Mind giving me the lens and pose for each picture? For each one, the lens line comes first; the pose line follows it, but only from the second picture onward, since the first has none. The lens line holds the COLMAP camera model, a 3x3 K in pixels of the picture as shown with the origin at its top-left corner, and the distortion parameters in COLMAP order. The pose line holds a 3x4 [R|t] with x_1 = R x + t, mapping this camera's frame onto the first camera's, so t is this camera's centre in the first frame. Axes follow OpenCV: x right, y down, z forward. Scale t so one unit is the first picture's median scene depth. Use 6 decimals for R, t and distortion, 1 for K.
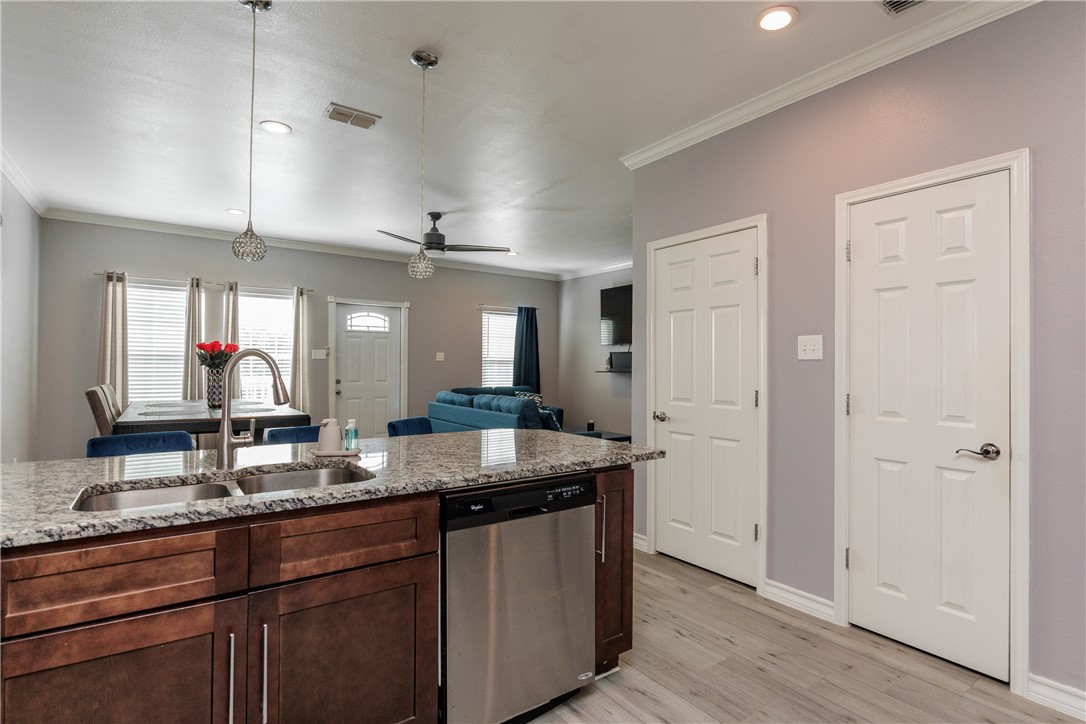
lens RADIAL K [[540.4, 0, 544.9], [0, 540.4, 355.1], [0, 0, 1]] dist [-0.010809, -0.000237]
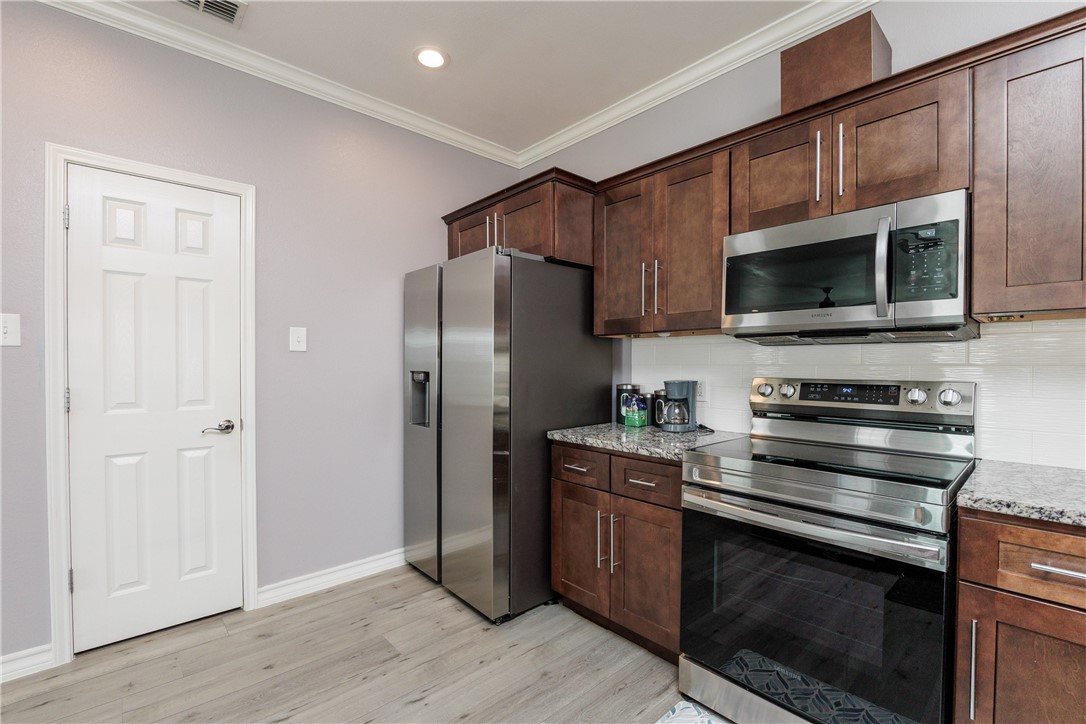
lens RADIAL K [[495.6, 0, 528.9], [0, 495.6, 366.4], [0, 0, 1]] dist [-0.012727, 0.001337]
pose [[-0.108915, -0.017930, 0.993889, -0.330823], [-0.019601, 0.999682, 0.015887, 0.013879], [-0.993858, -0.017751, -0.109232, 0.436297]]
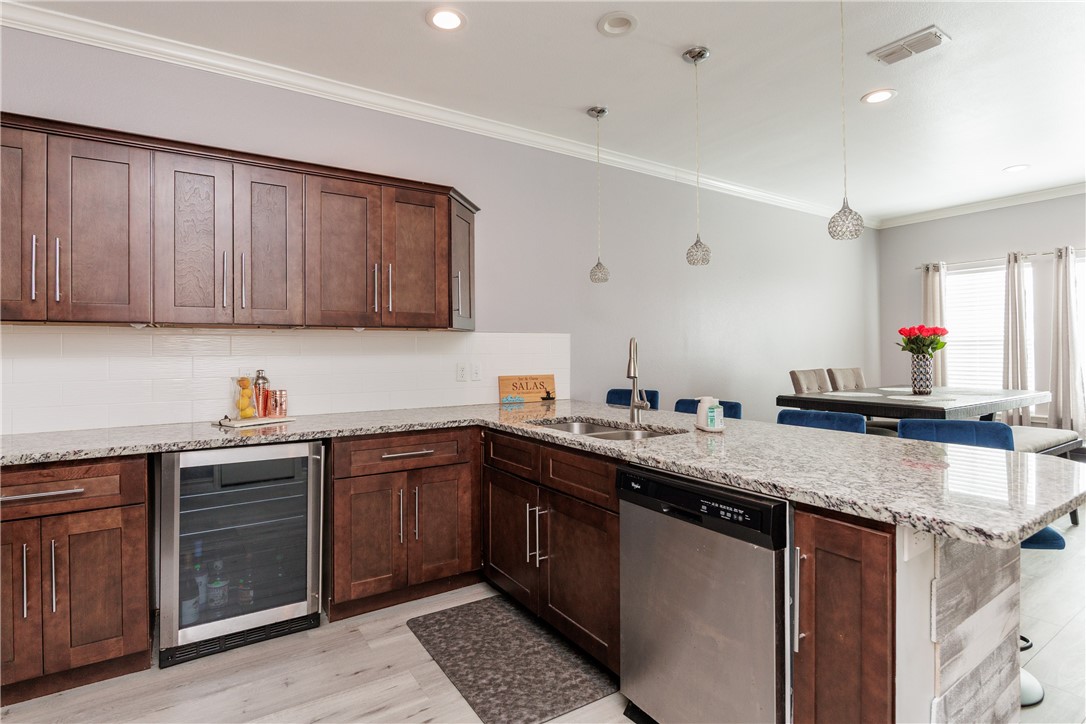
lens RADIAL K [[540.4, 0, 549.7], [0, 540.4, 351.8], [0, 0, 1]] dist [-0.010809, -0.000237]
pose [[-0.045788, -0.011078, -0.998890, 0.704647], [0.026244, 0.999580, -0.012289, 0.029987], [0.998606, -0.026778, -0.045478, 0.698656]]
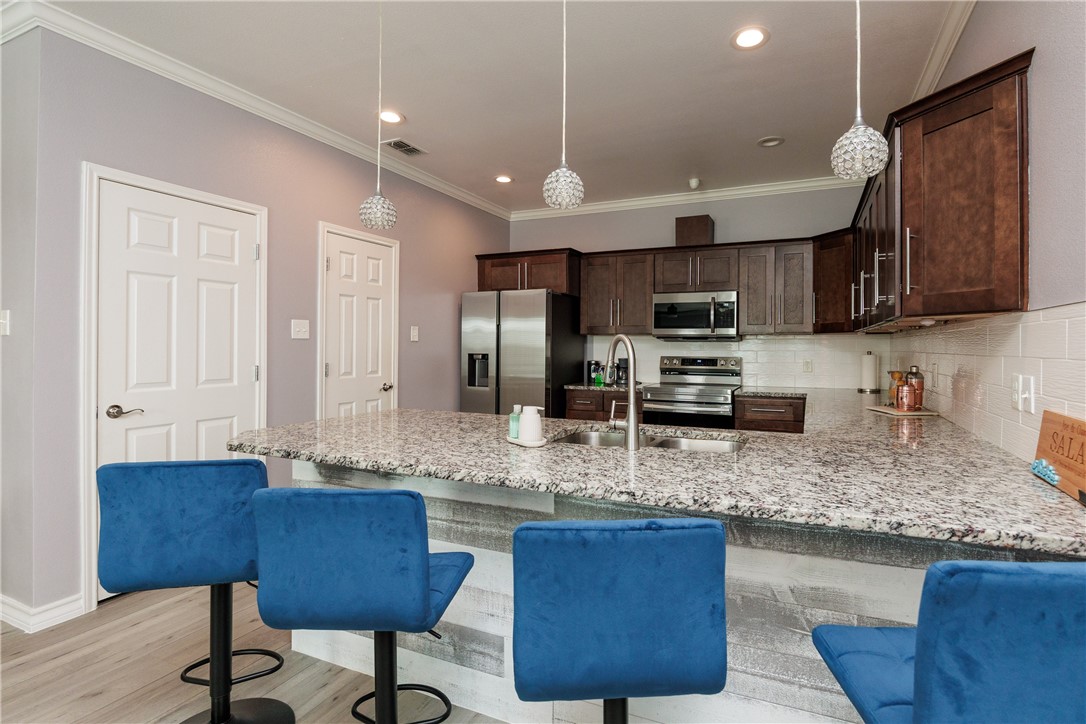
lens RADIAL K [[495.6, 0, 591.8], [0, 495.6, 343.7], [0, 0, 1]] dist [-0.012727, 0.001337]
pose [[-0.513711, -0.006584, 0.857938, -1.129023], [-0.026993, 0.999600, -0.008491, 0.014917], [-0.857539, -0.027521, -0.513683, 1.284219]]
